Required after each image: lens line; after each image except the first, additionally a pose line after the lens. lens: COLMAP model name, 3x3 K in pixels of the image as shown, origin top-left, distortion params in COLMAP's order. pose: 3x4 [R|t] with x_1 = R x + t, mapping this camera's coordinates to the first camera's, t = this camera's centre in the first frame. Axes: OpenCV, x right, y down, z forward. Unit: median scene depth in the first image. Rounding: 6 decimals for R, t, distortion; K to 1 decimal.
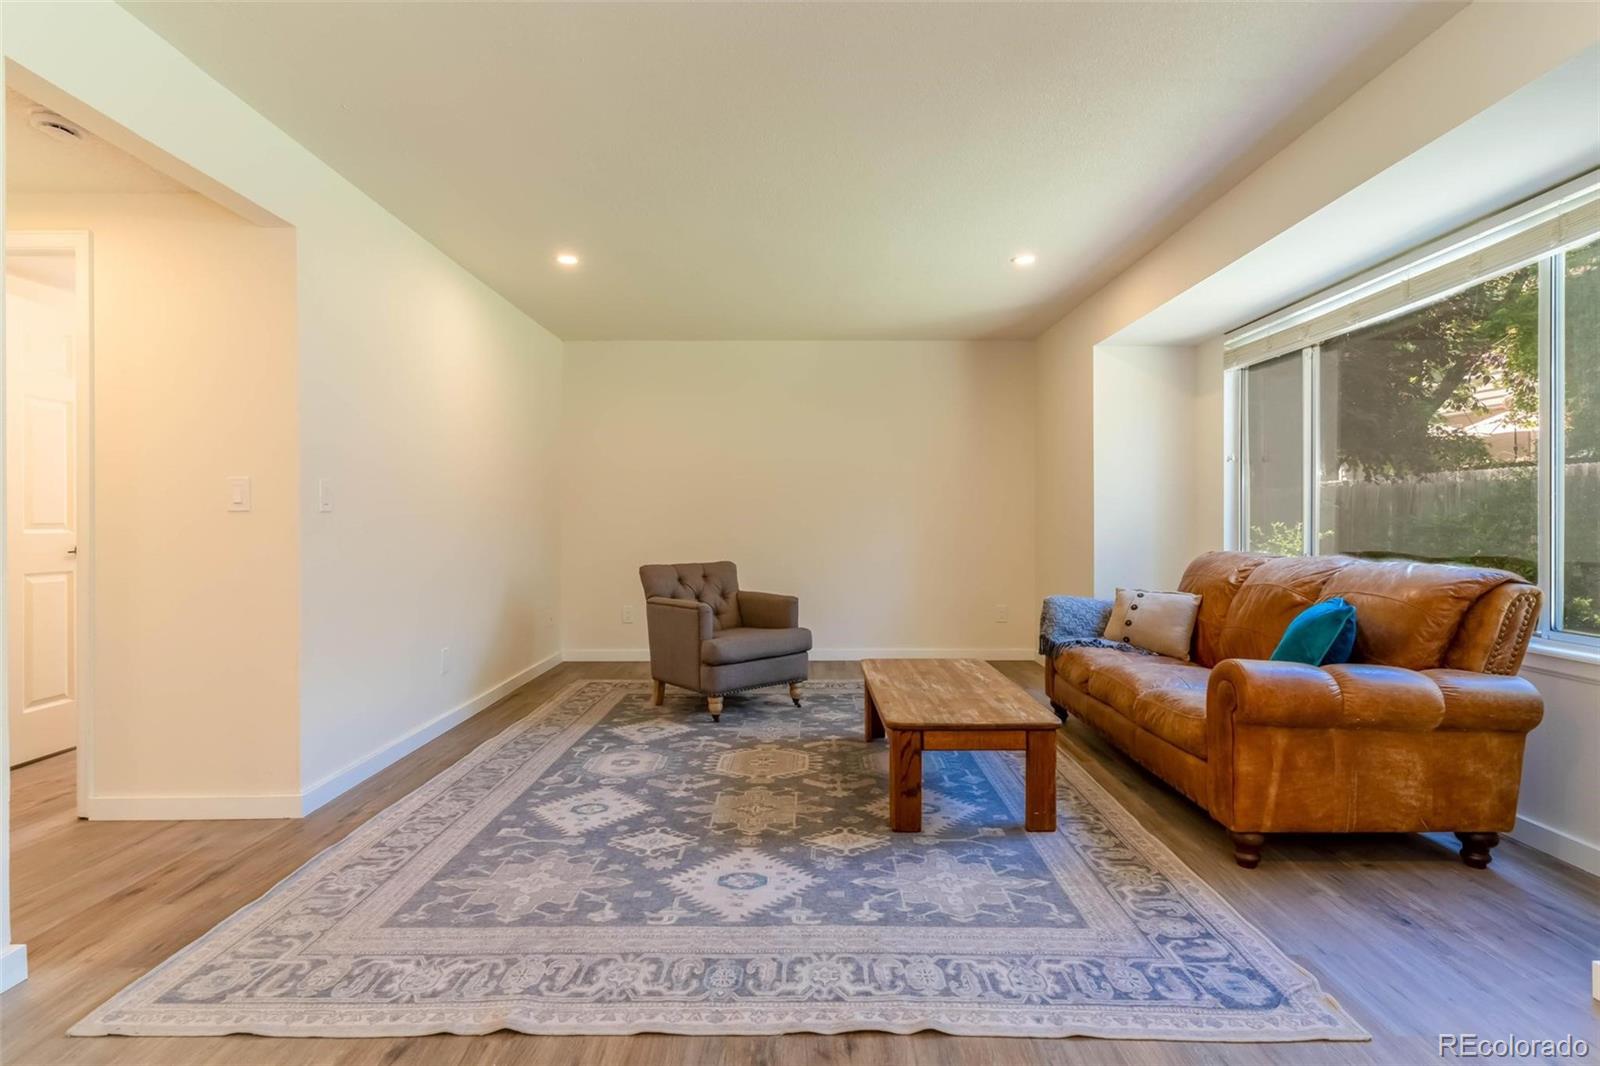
lens RADIAL K [[772.7, 0, 799.8], [0, 772.7, 525.9], [0, 0, 1]] dist [0.006632, -0.002435]
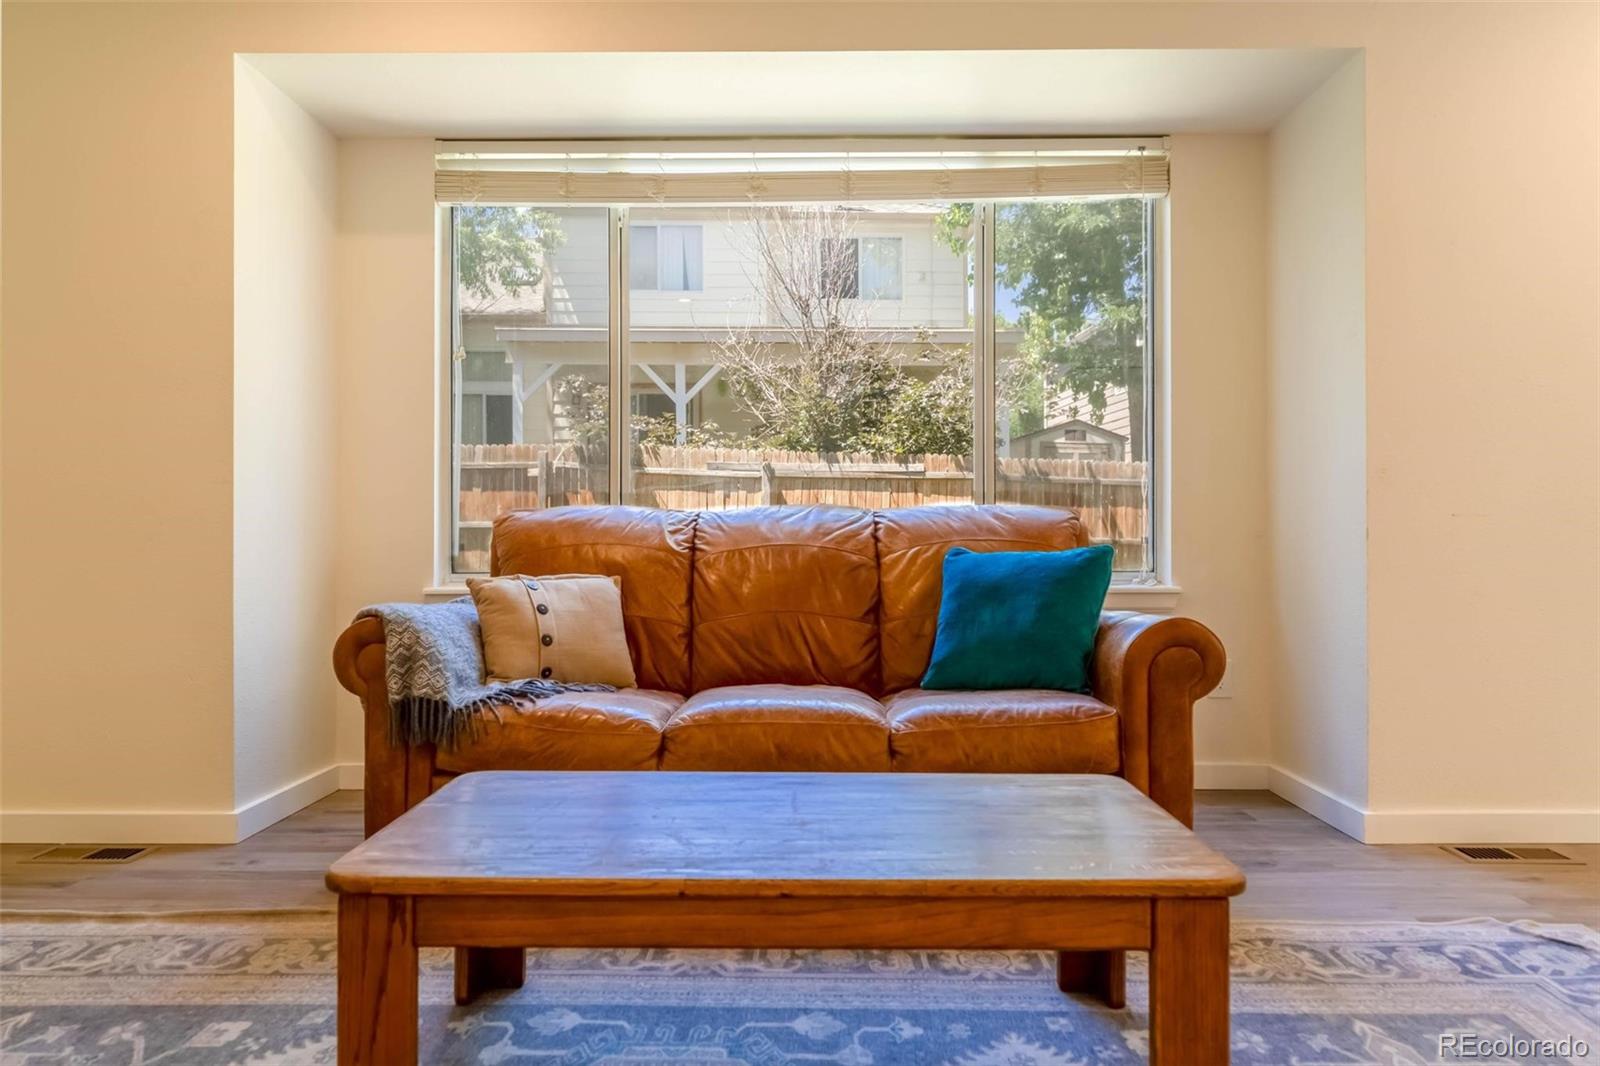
lens RADIAL K [[1064.3, 0, 803.6], [0, 1064.3, 528.5], [0, 0, 1]] dist [0.003621, -0.000471]
pose [[0.009495, 0.005437, 0.999940, -0.406324], [0.005965, 0.999967, -0.005493, 0.082050], [-0.999937, 0.006017, 0.009462, 1.196058]]
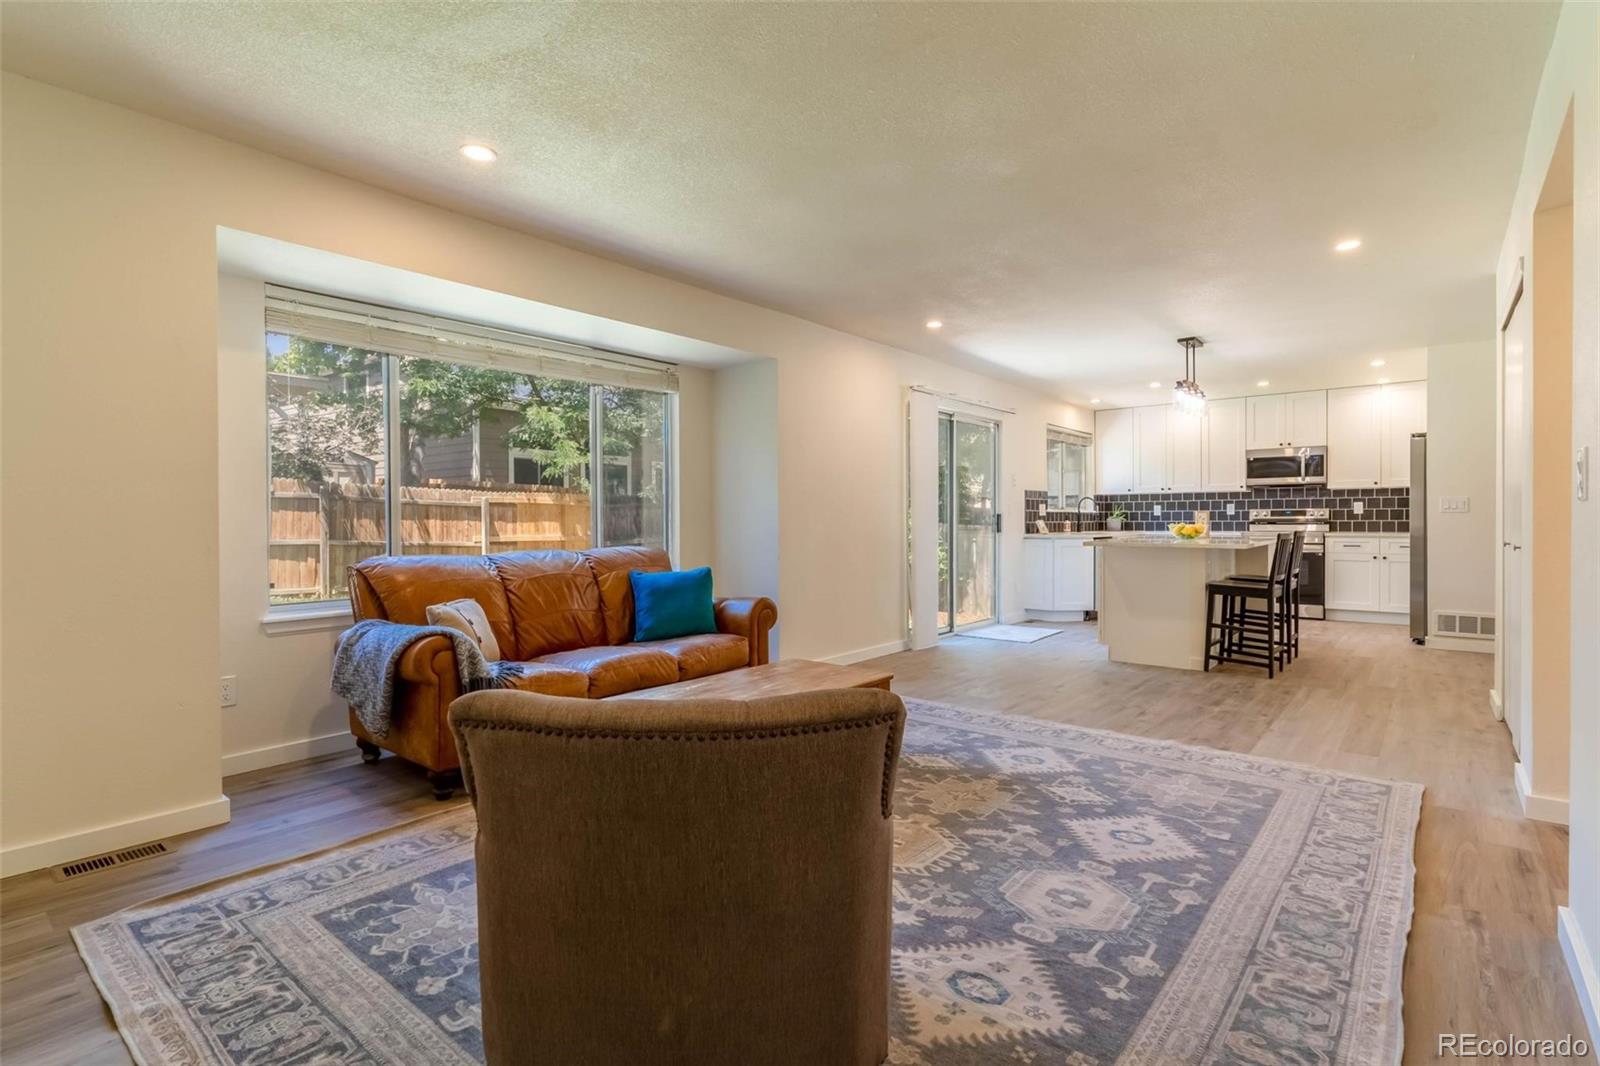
lens RADIAL K [[772.7, 0, 799.3], [0, 772.7, 530.4], [0, 0, 1]] dist [0.006632, -0.002435]
pose [[-0.771552, -0.001675, 0.636164, -0.593067], [0.010615, 0.999823, 0.015506, -0.011340], [-0.636078, 0.018717, -0.771398, 2.100066]]
